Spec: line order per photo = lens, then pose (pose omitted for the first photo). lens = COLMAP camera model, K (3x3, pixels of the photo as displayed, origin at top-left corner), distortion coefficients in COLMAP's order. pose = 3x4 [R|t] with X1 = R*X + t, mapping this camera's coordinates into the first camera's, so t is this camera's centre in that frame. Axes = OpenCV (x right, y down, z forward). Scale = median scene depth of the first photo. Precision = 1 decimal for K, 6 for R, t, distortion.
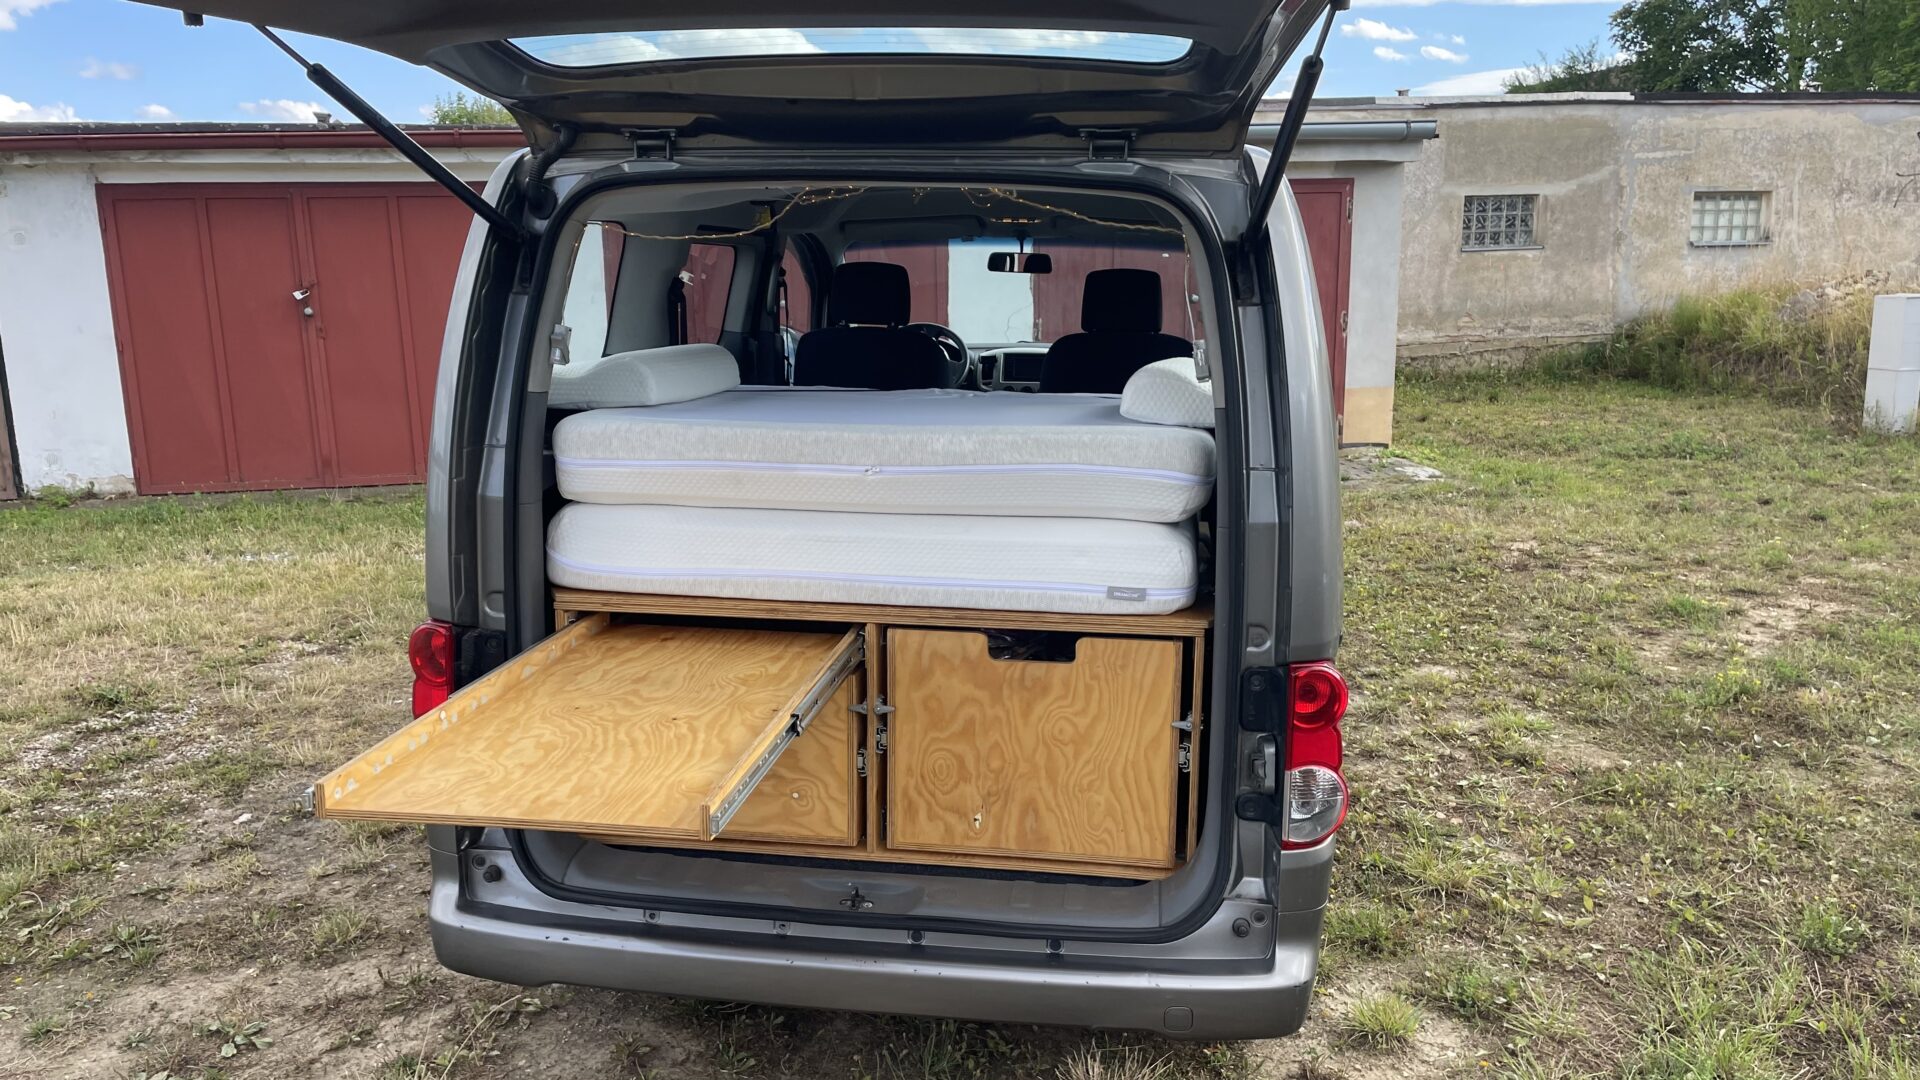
lens RADIAL K [[1475.0, 0, 960.0], [0, 1475.0, 540.0], [0, 0, 1]] dist [0.103854, -0.141712]
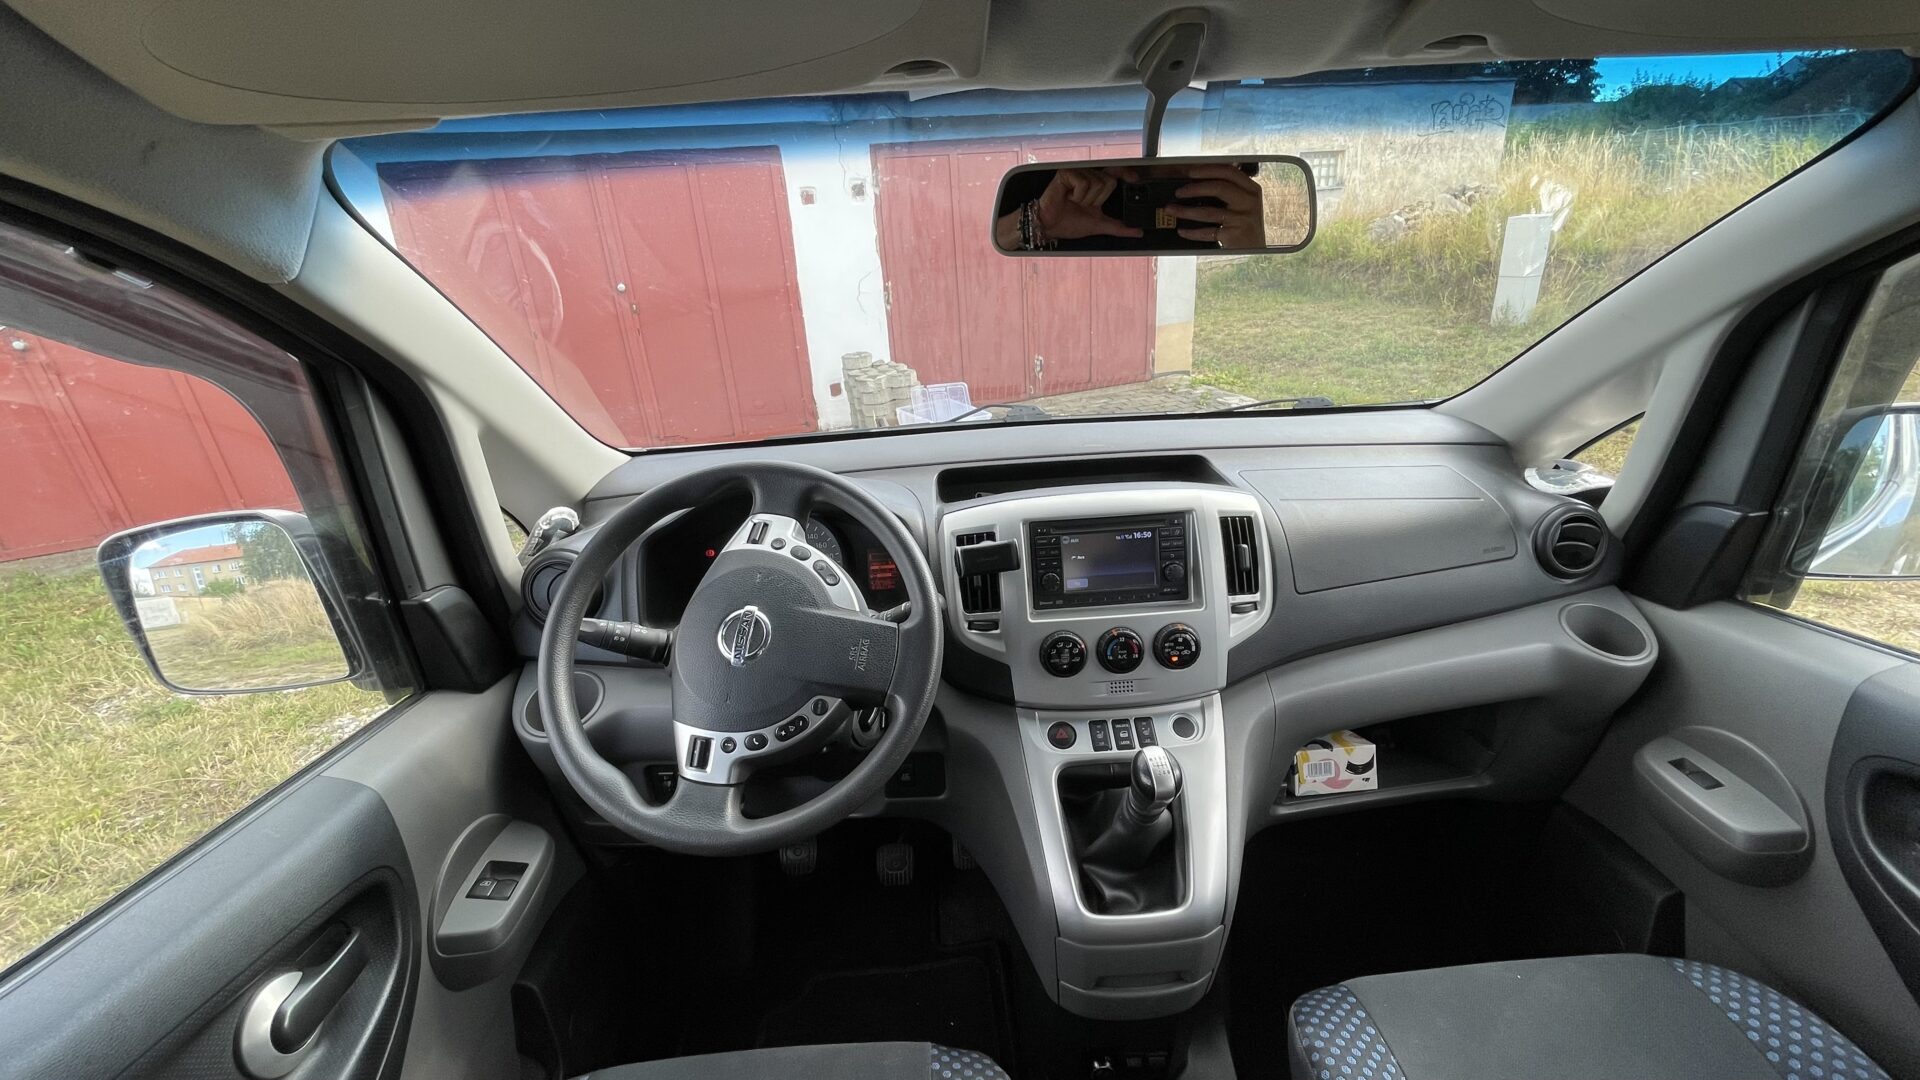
lens RADIAL K [[753.1, 0, 960.0], [0, 753.1, 540.0], [0, 0, 1]] dist [0.000127, -0.000007]
pose [[0.980393, -0.125111, 0.152240, -0.006887], [0.090813, 0.972515, 0.214398, -0.332343], [-0.174880, -0.196369, 0.964809, 1.781225]]
